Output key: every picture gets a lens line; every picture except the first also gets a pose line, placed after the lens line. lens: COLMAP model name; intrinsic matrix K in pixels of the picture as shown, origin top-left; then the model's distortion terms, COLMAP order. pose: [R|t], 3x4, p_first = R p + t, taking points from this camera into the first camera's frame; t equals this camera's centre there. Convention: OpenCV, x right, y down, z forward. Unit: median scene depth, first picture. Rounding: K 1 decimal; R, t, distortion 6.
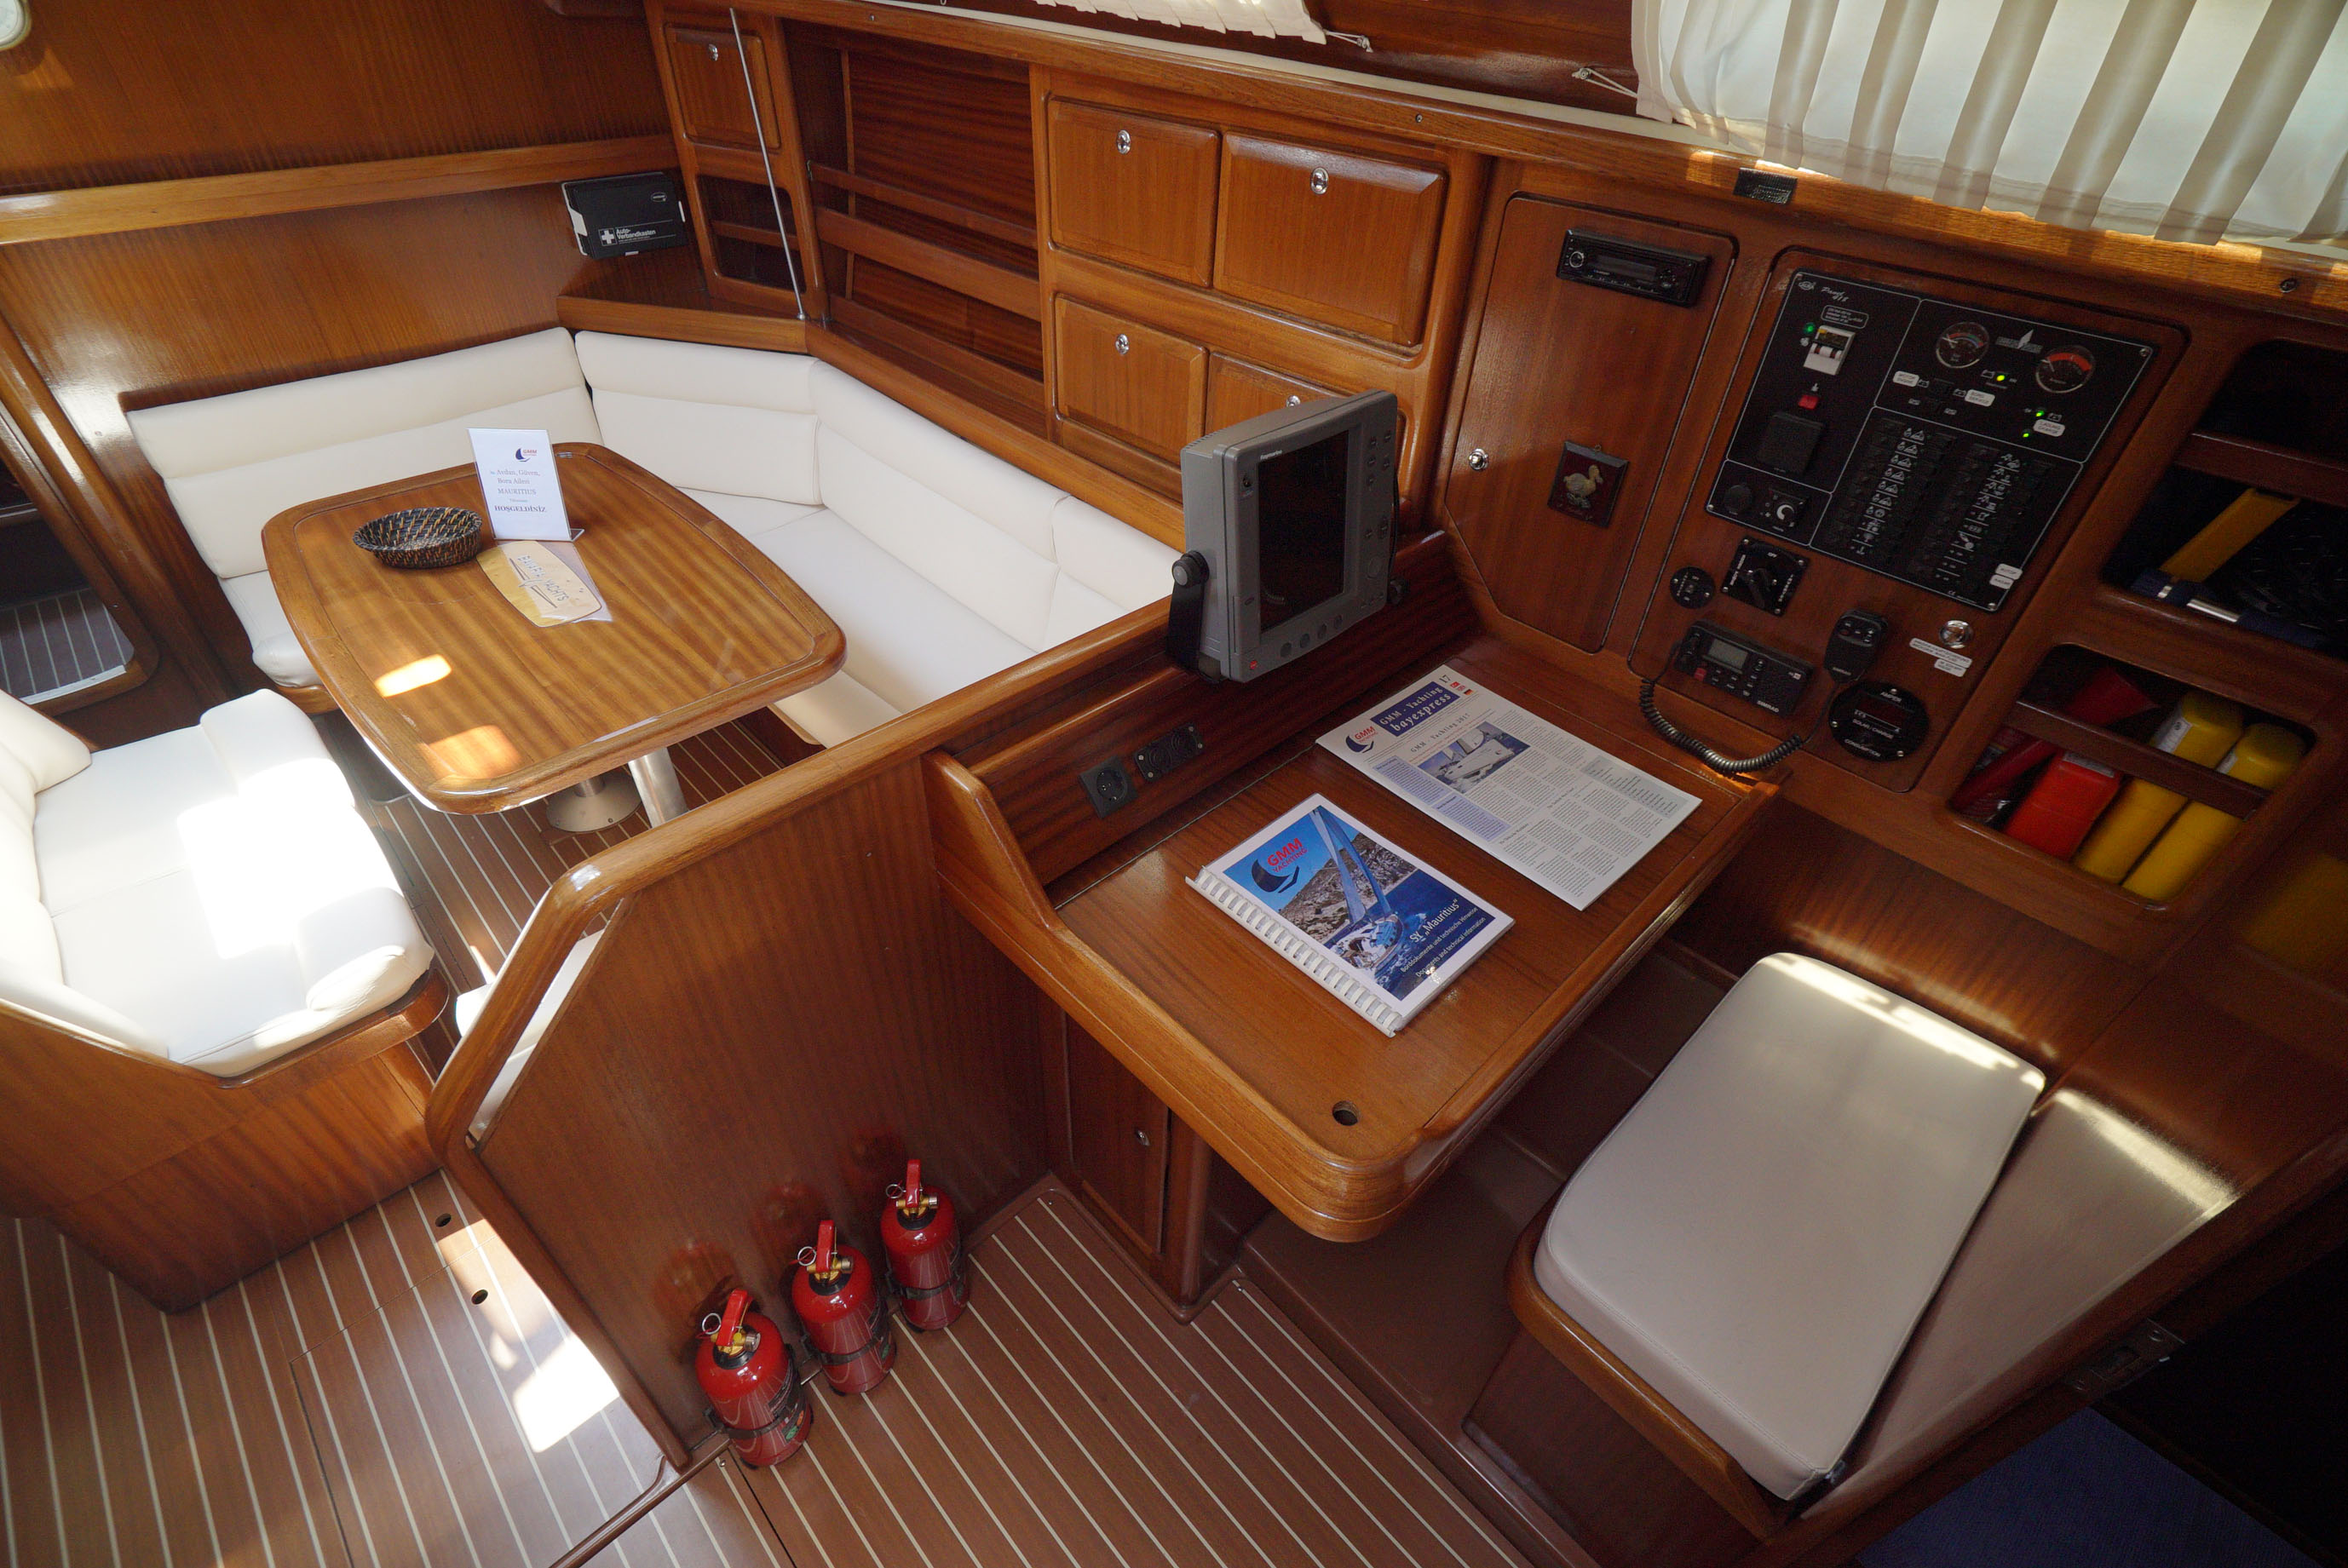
lens RADIAL K [[1059.9, 0, 1174.0], [0, 1059.9, 784.0], [0, 0, 1]] dist [-0.007144, 0.003505]
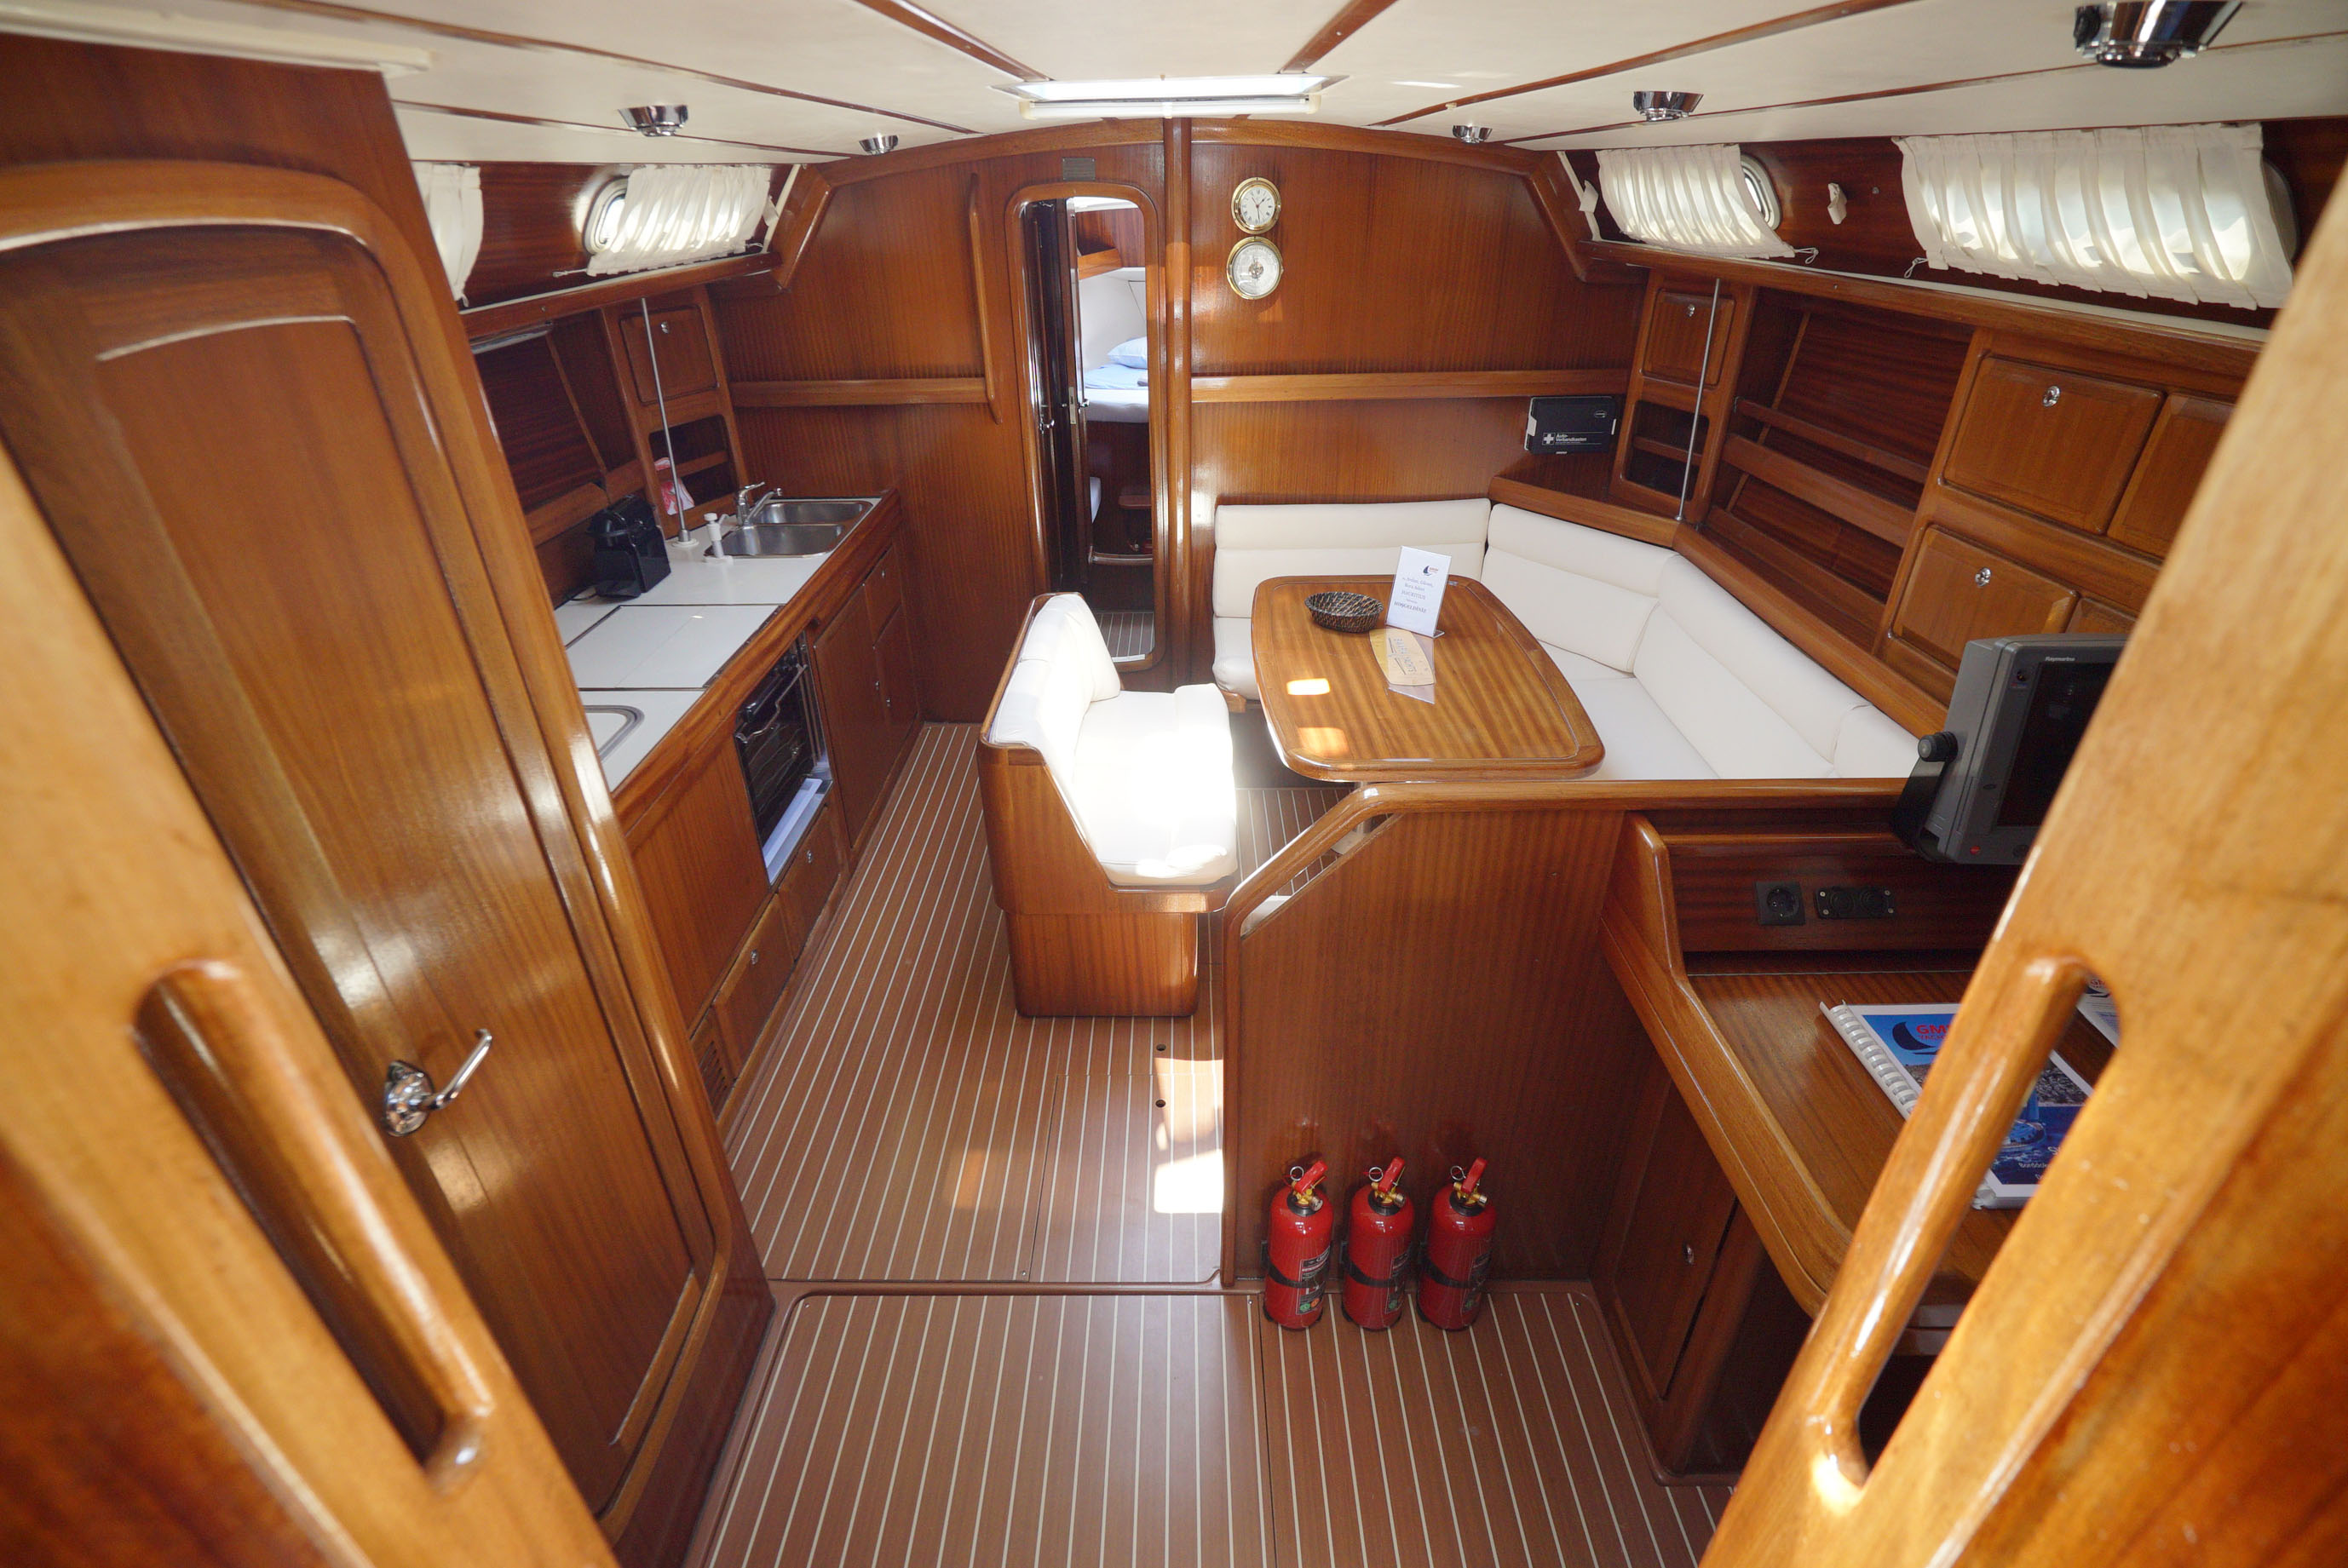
lens RADIAL K [[1059.9, 0, 1174.0], [0, 1059.9, 784.0], [0, 0, 1]] dist [-0.007144, 0.003505]
pose [[0.716275, 0.303837, -0.628199, 0.094440], [-0.414060, 0.909682, -0.032133, 0.123196], [0.561698, 0.283128, 0.777389, -0.174861]]
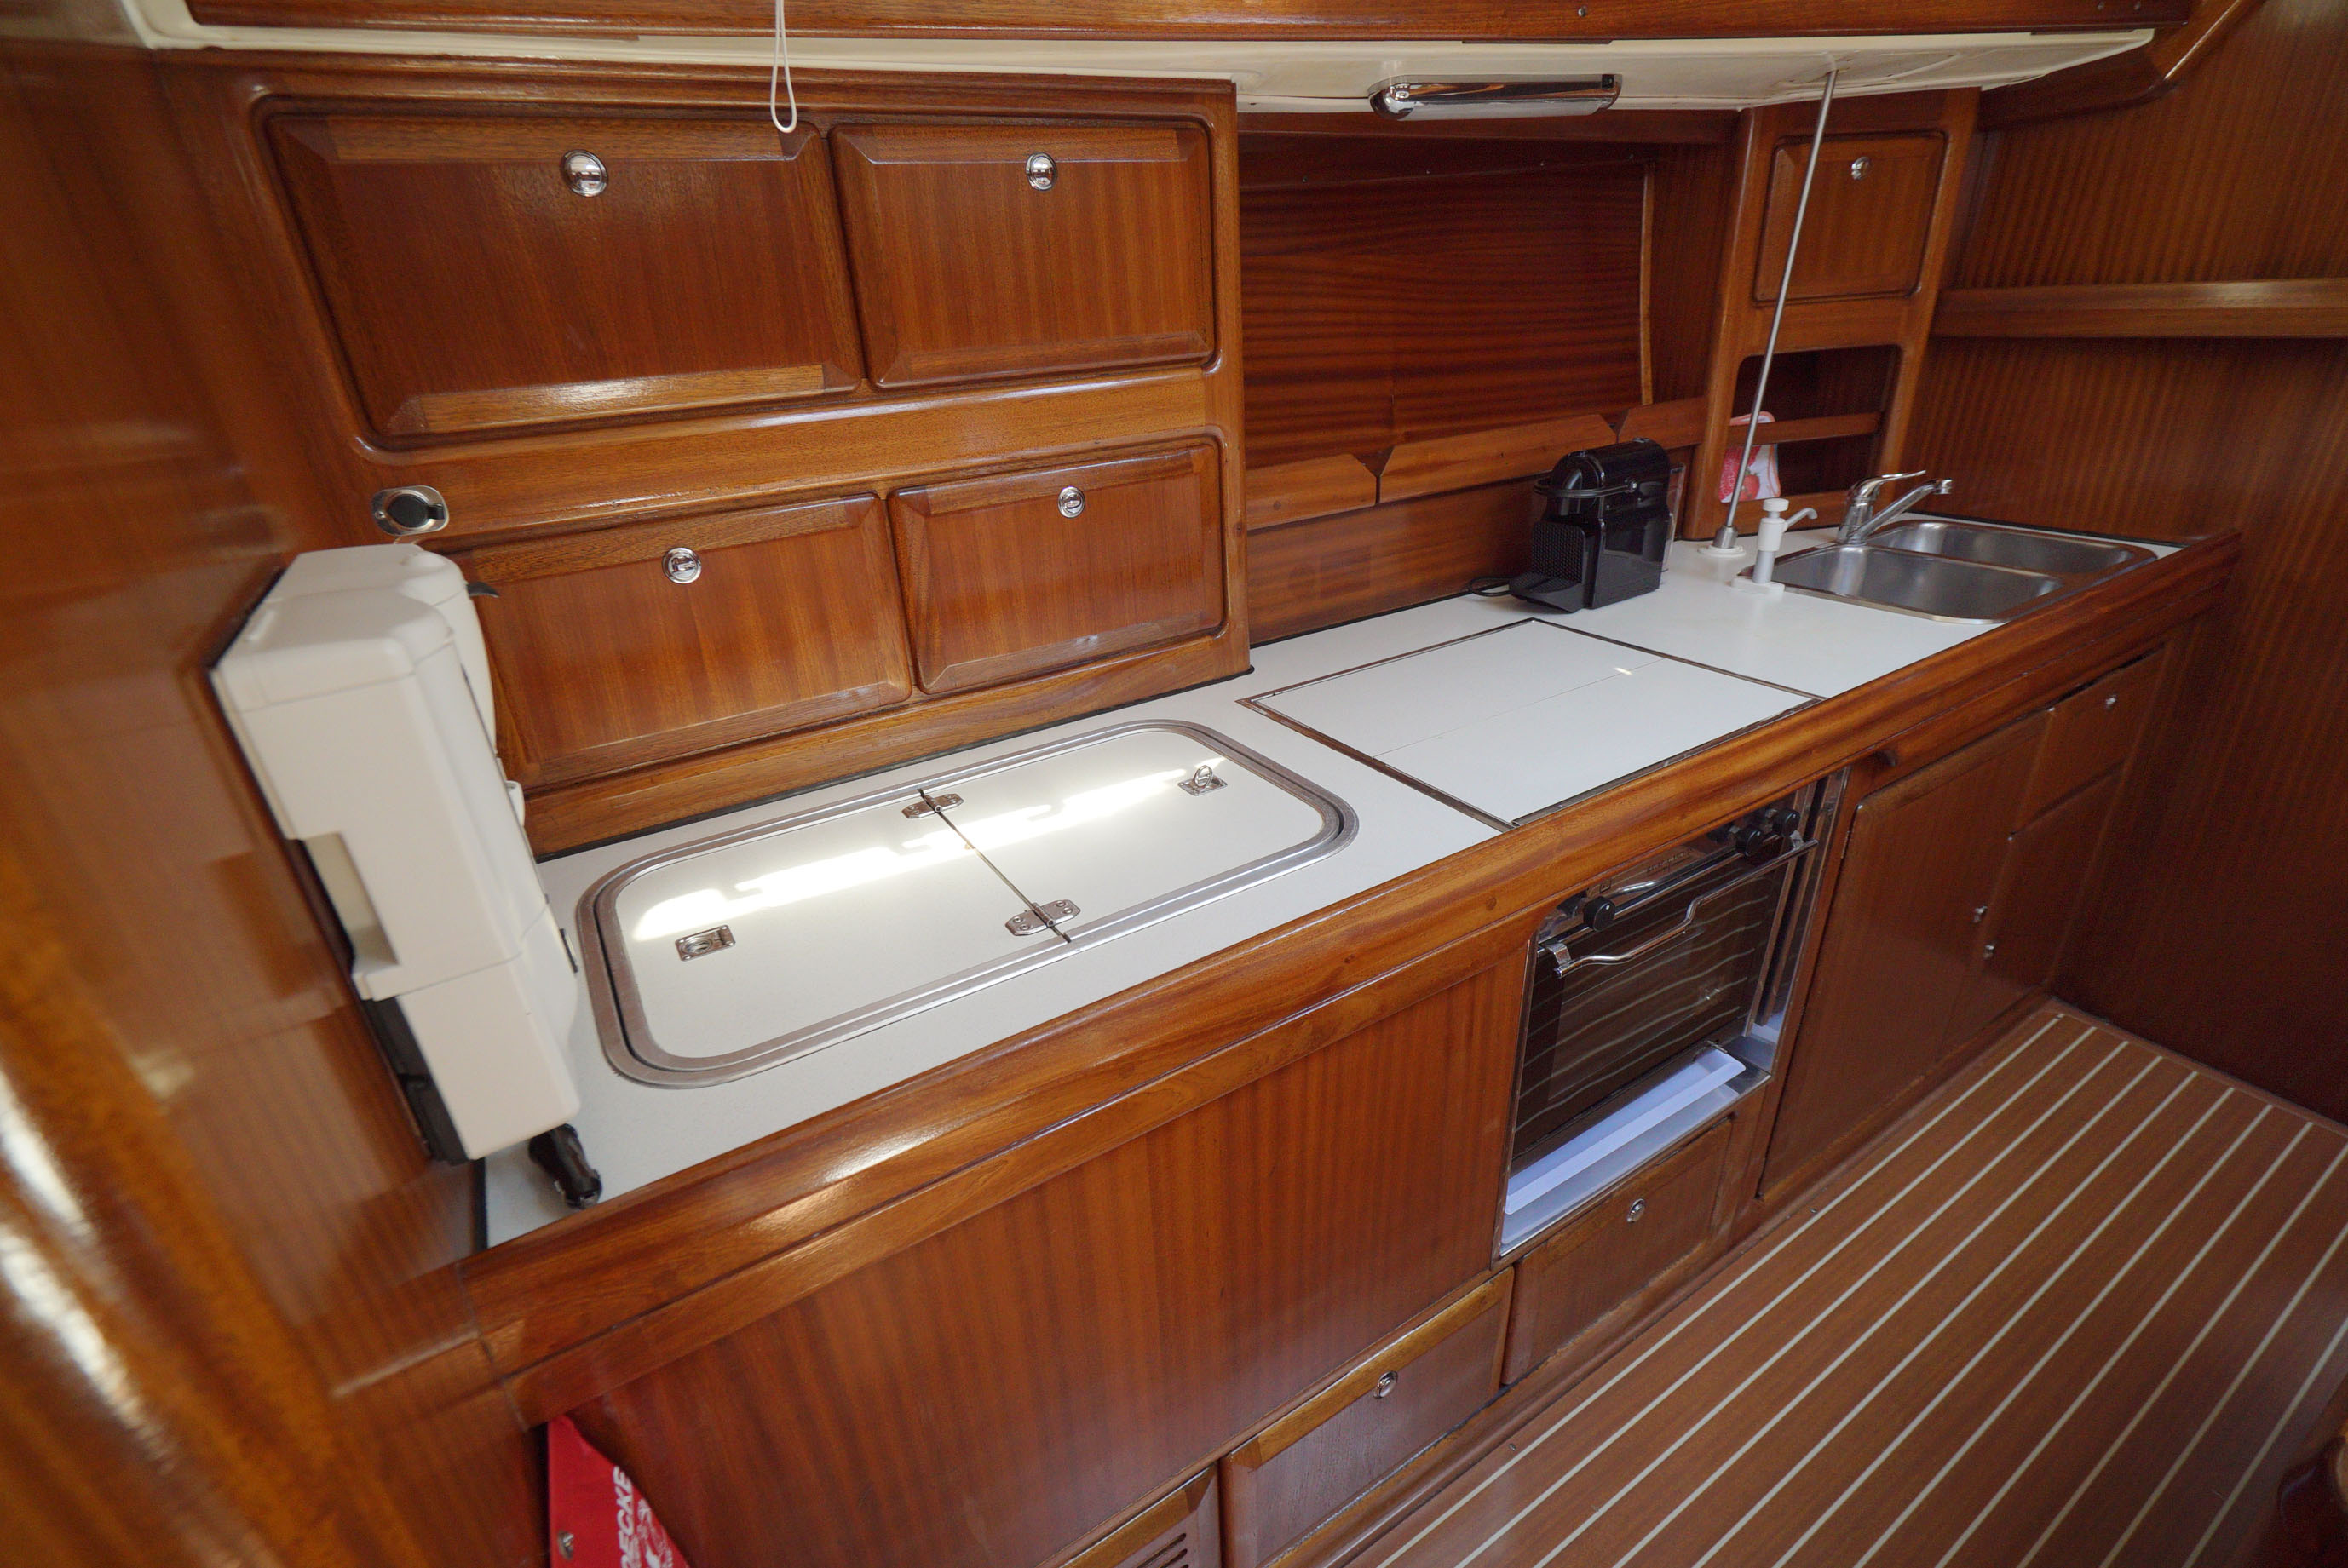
lens RADIAL K [[1059.9, 0, 1174.0], [0, 1059.9, 784.0], [0, 0, 1]] dist [-0.007144, 0.003505]
pose [[-0.204194, 0.390946, -0.897477, -0.588190], [-0.590752, 0.681830, 0.431417, 0.066206], [0.780588, 0.618279, 0.091726, 0.241529]]
